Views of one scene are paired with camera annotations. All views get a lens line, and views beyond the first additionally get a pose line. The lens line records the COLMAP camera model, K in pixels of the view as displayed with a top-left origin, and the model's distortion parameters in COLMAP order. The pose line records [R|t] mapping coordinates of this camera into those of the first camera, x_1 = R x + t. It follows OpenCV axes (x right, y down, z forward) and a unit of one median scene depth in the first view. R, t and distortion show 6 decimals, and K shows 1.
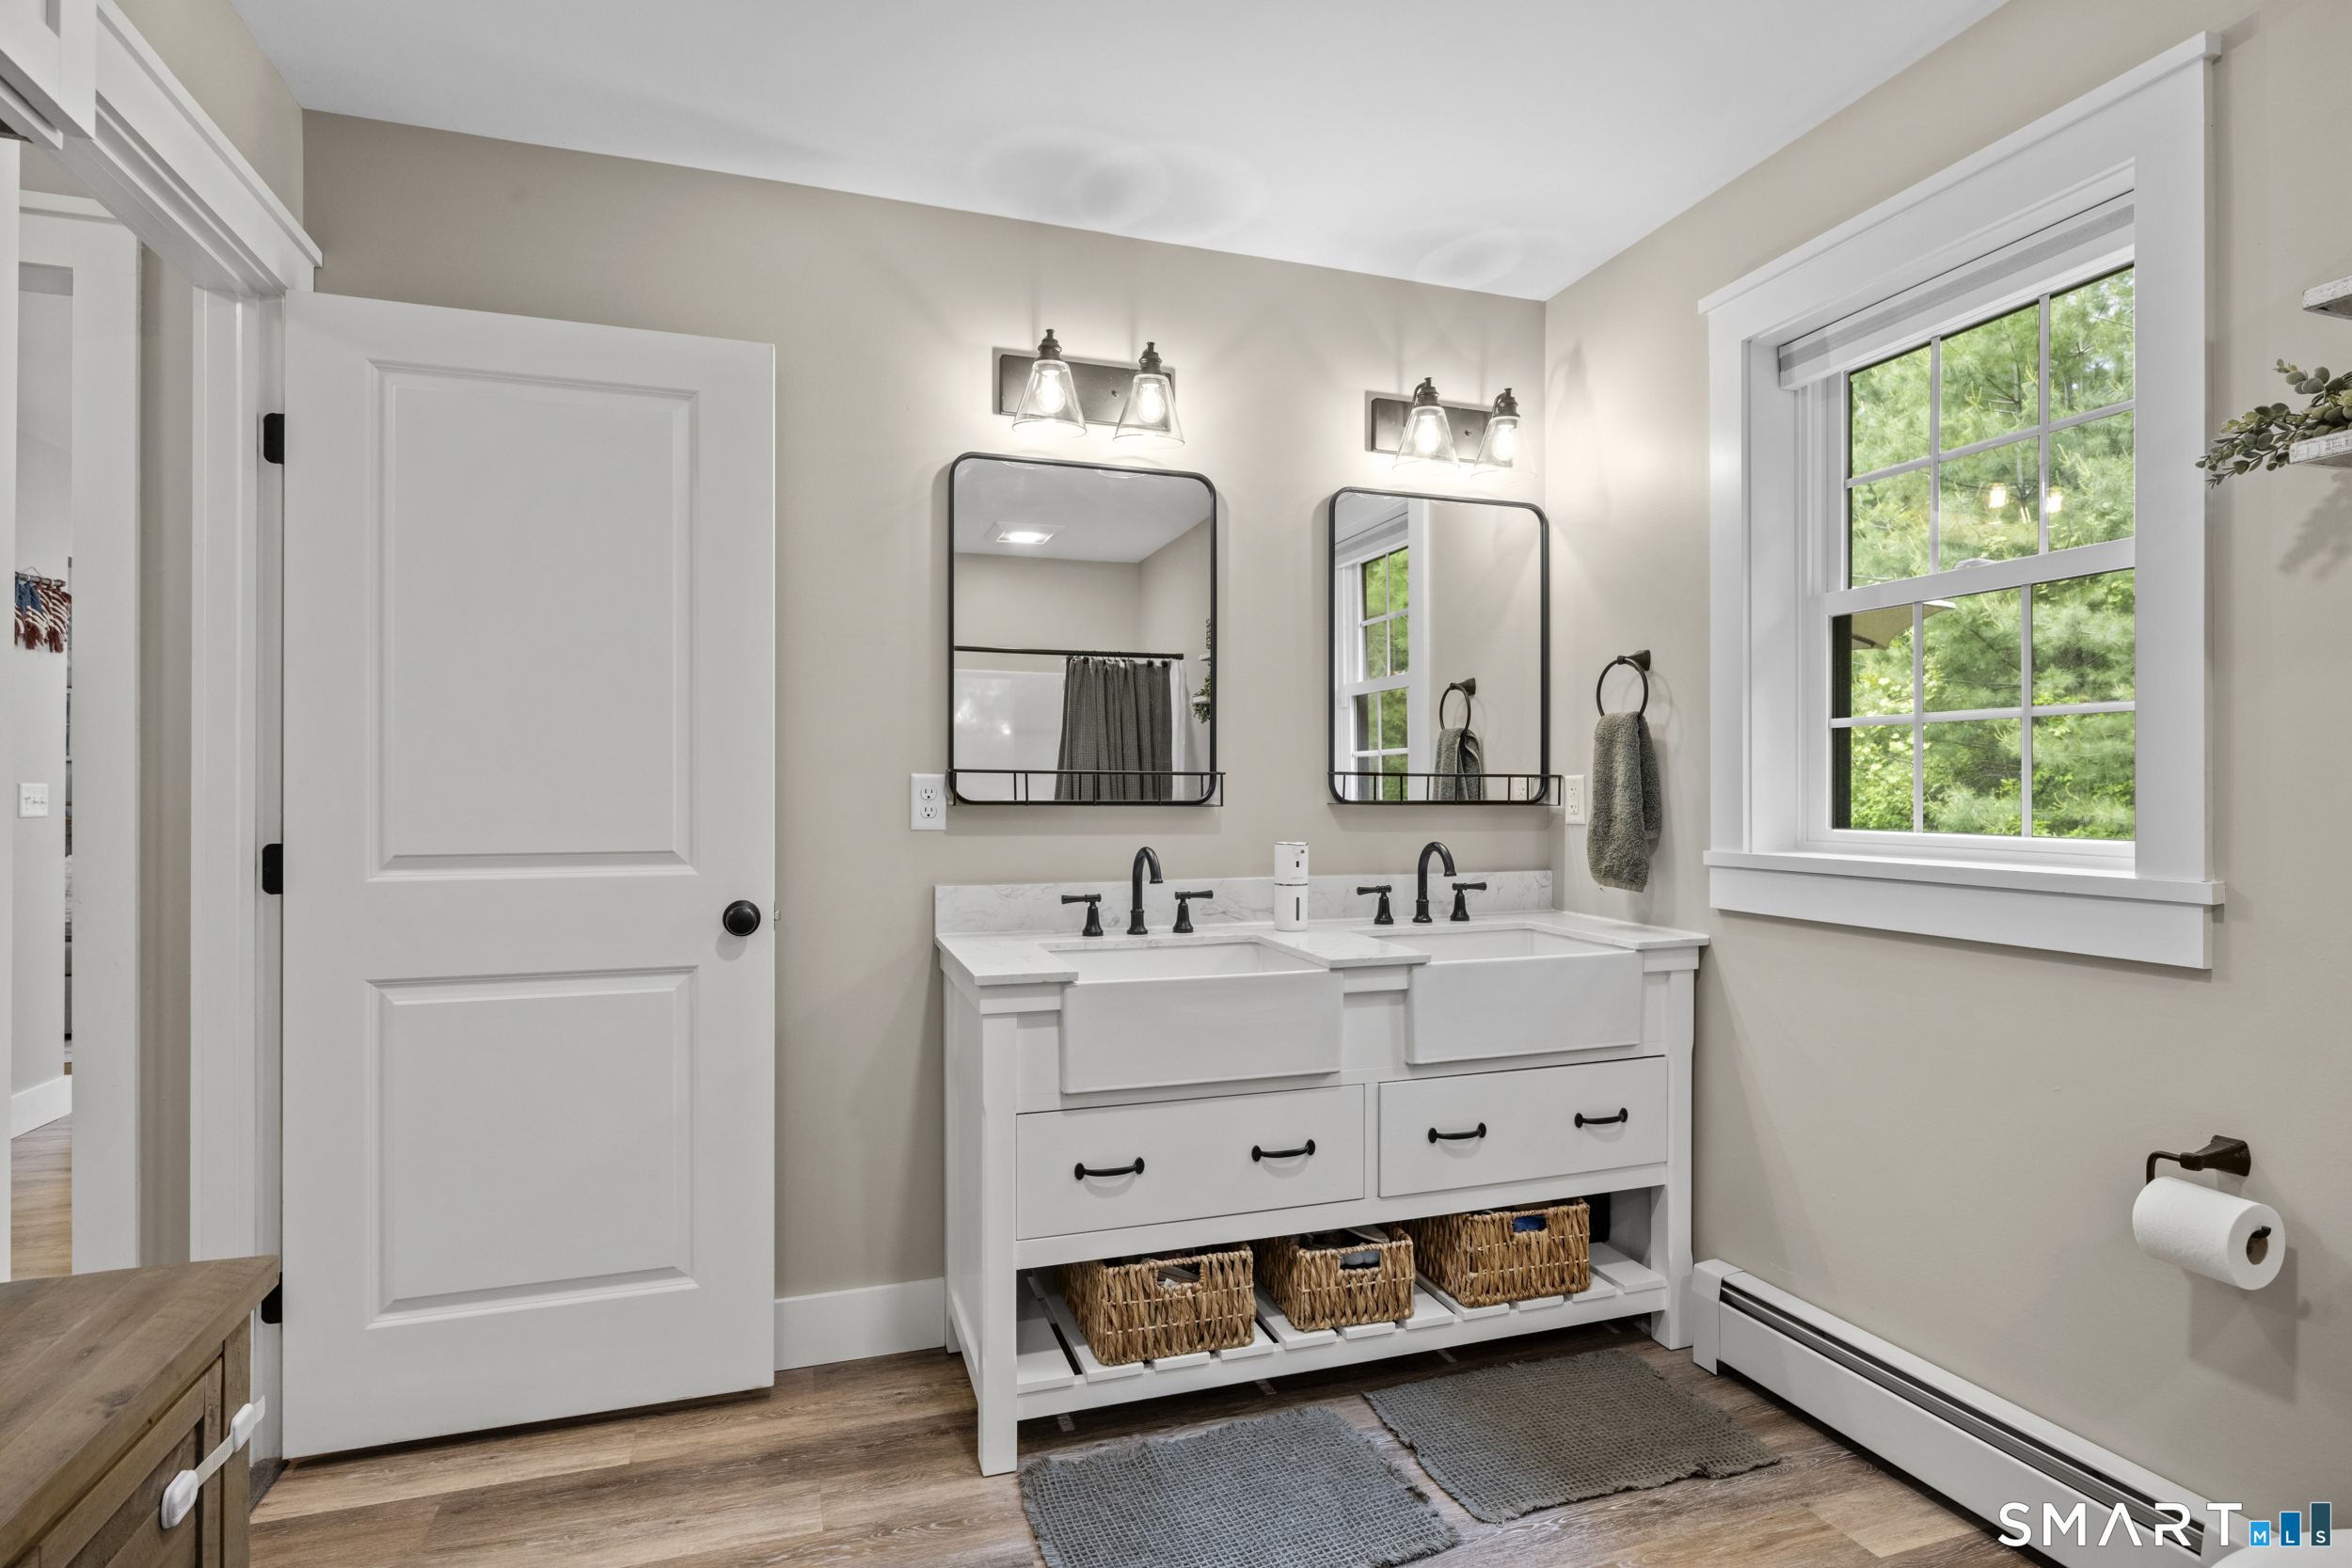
lens RADIAL K [[1191.7, 0, 1184.2], [0, 1191.7, 787.1], [0, 0, 1]] dist [0.005263, 0.000803]
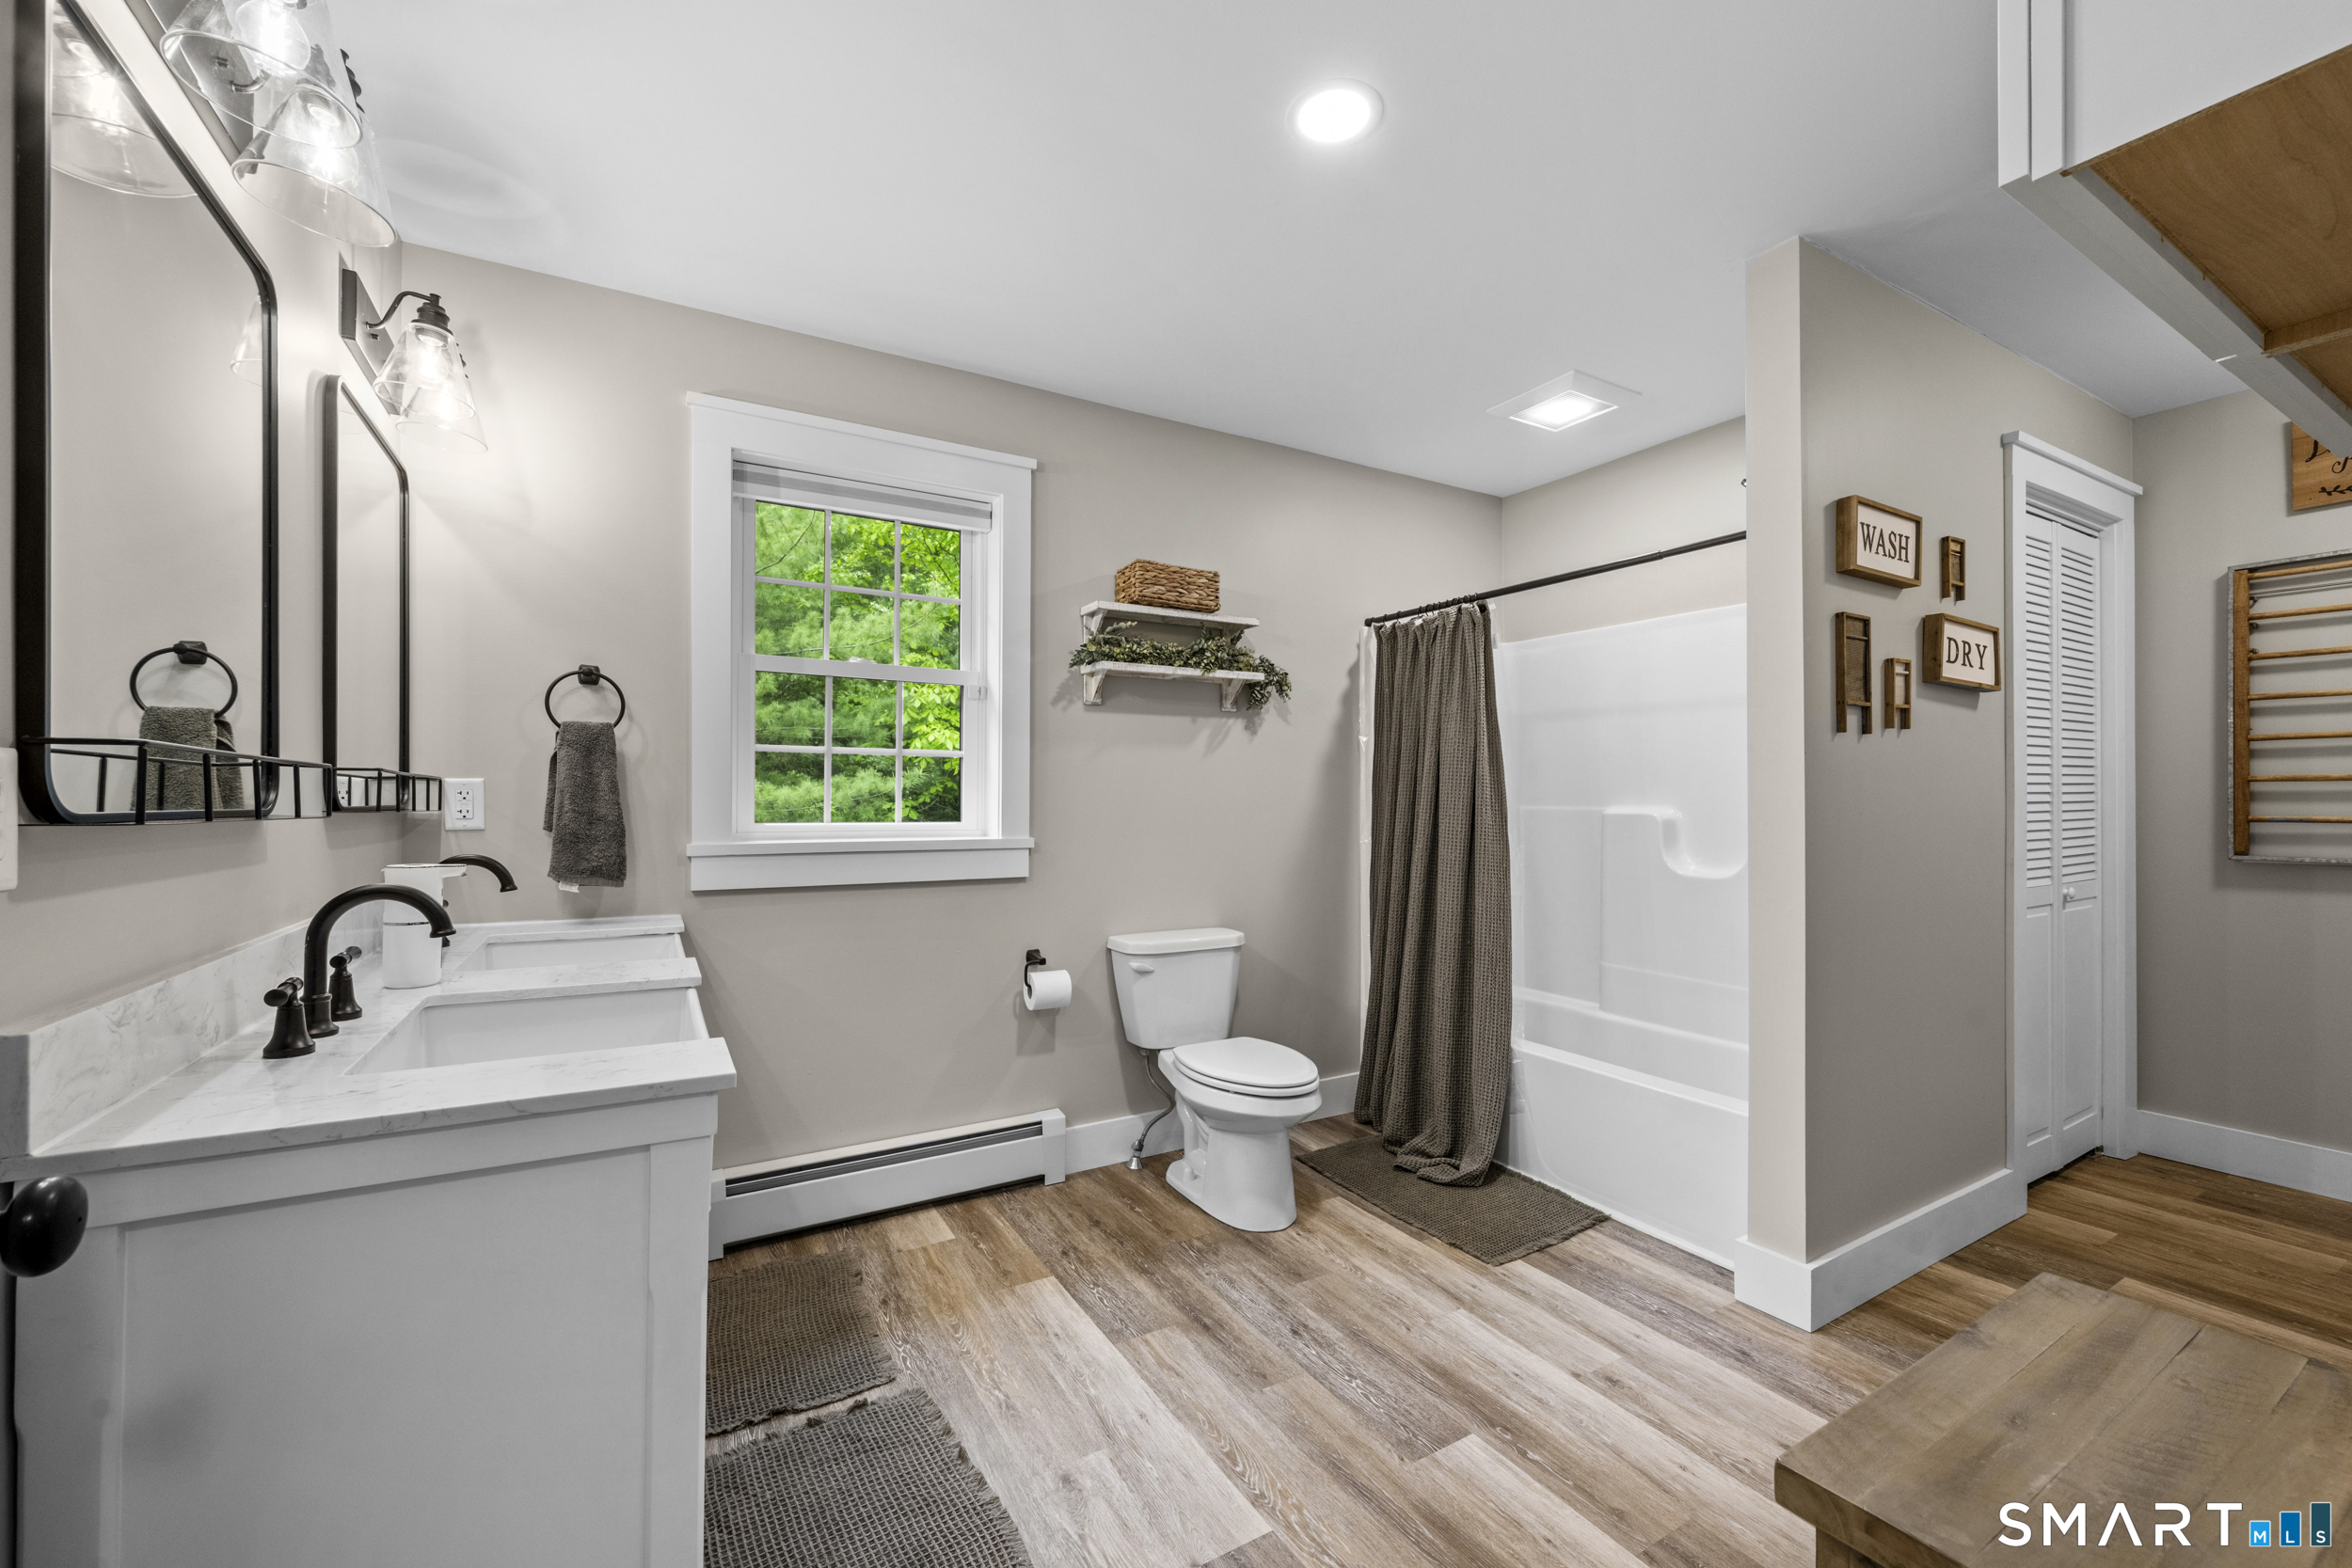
lens RADIAL K [[936.2, 0, 1178.1], [0, 936.2, 787.4], [0, 0, 1]] dist [0.000623, 0.000008]
pose [[-0.184228, 0.006514, 0.982862, -0.743199], [-0.008223, 0.999933, -0.008168, -0.001937], [-0.982849, -0.009587, -0.184163, 0.852489]]
